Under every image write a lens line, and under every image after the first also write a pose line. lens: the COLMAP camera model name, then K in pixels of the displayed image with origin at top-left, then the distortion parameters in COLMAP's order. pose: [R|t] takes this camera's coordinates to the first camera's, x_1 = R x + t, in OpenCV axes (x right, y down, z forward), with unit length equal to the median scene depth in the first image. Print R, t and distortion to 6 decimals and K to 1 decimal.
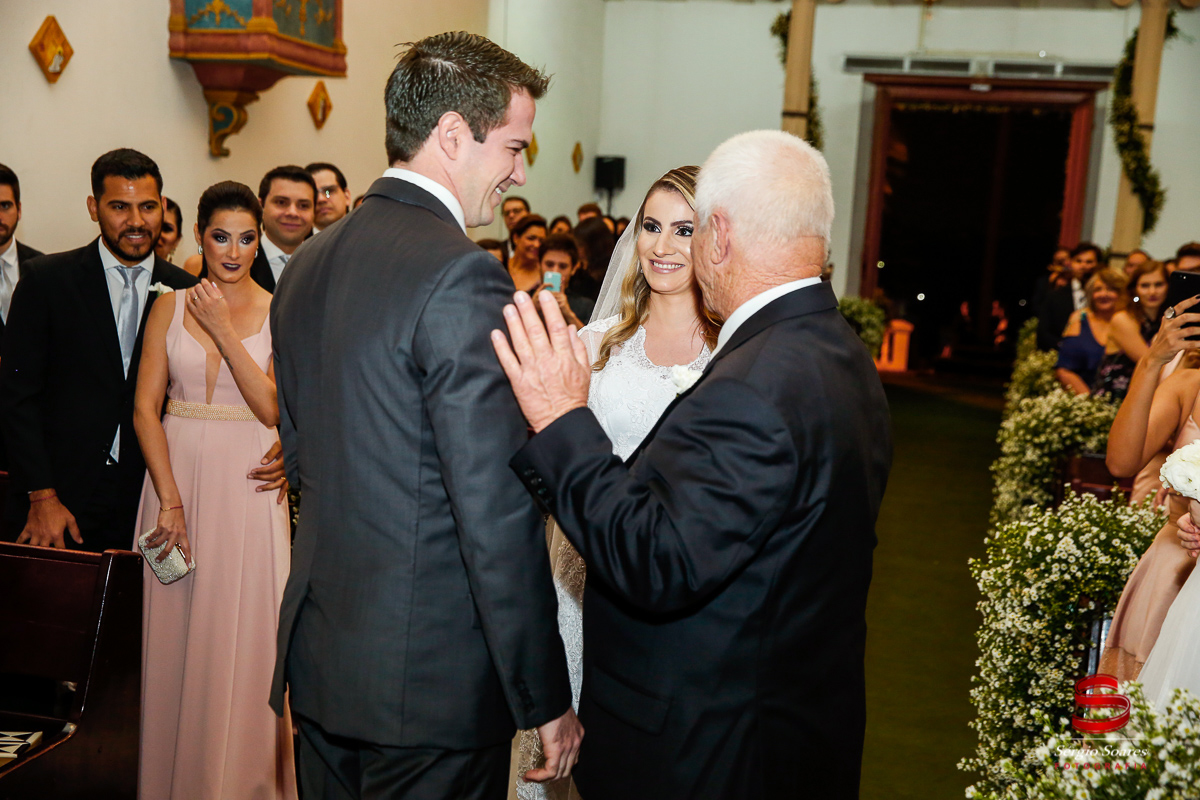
lens RADIAL K [[1599.4, 0, 593.0], [0, 1599.4, 405.8], [0, 0, 1]] dist [0.112252, 0.000000]
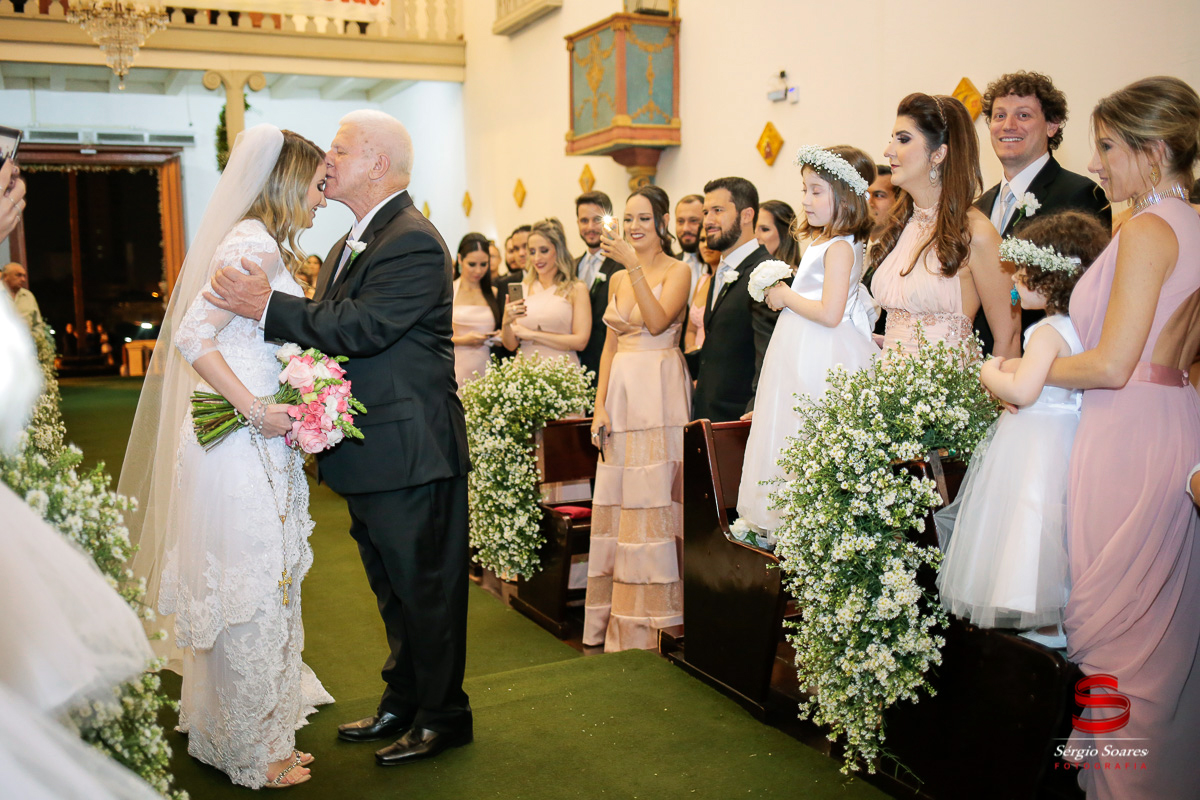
lens RADIAL K [[1194.4, 0, 601.7], [0, 1194.4, 398.5], [0, 0, 1]] dist [-0.047093, 0.000000]
pose [[0.743192, -0.150903, 0.651838, -0.234629], [0.152463, 0.986799, 0.054617, 0.026146], [-0.651475, 0.058790, 0.756389, 0.032751]]
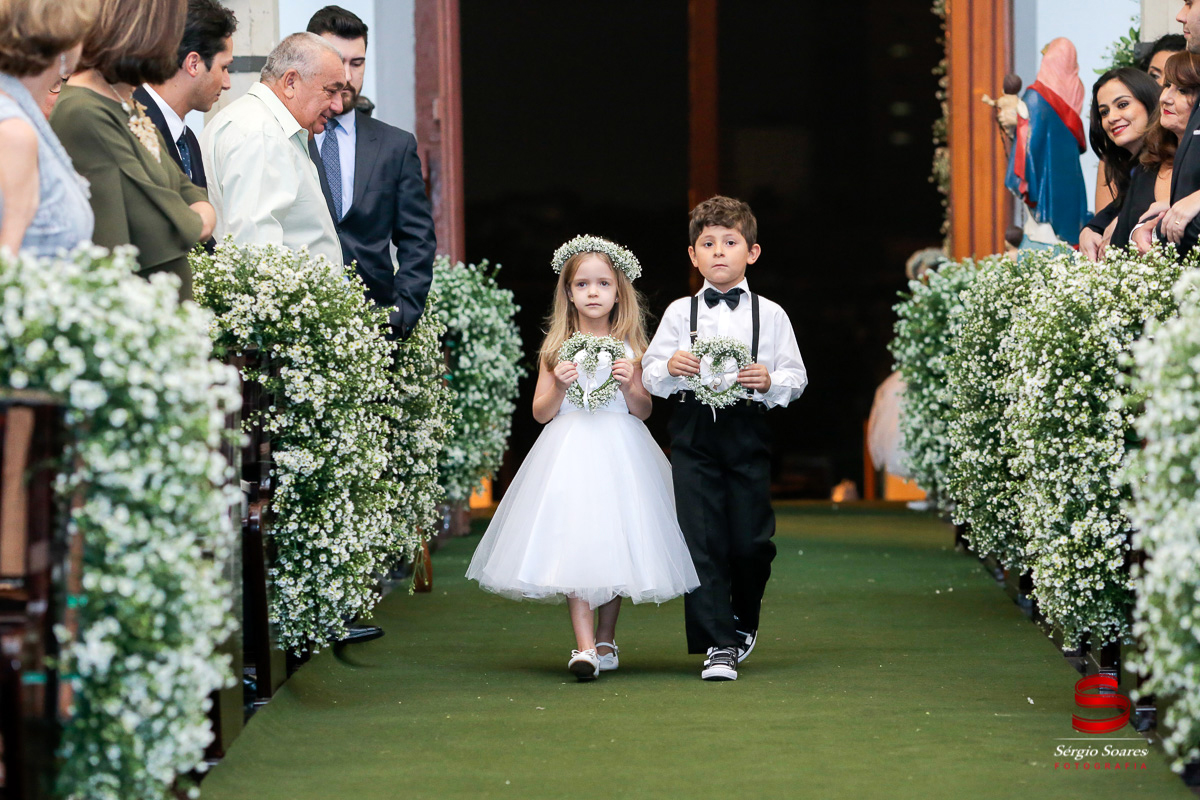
lens RADIAL K [[4619.2, 0, 589.4], [0, 4619.2, 404.4], [0, 0, 1]] dist [0.319185, 0.000000]
pose [[0.965573, -0.085066, 0.245831, -0.106829], [0.106325, 0.991535, -0.074515, 0.086496], [-0.237412, 0.098088, 0.966444, 0.067488]]
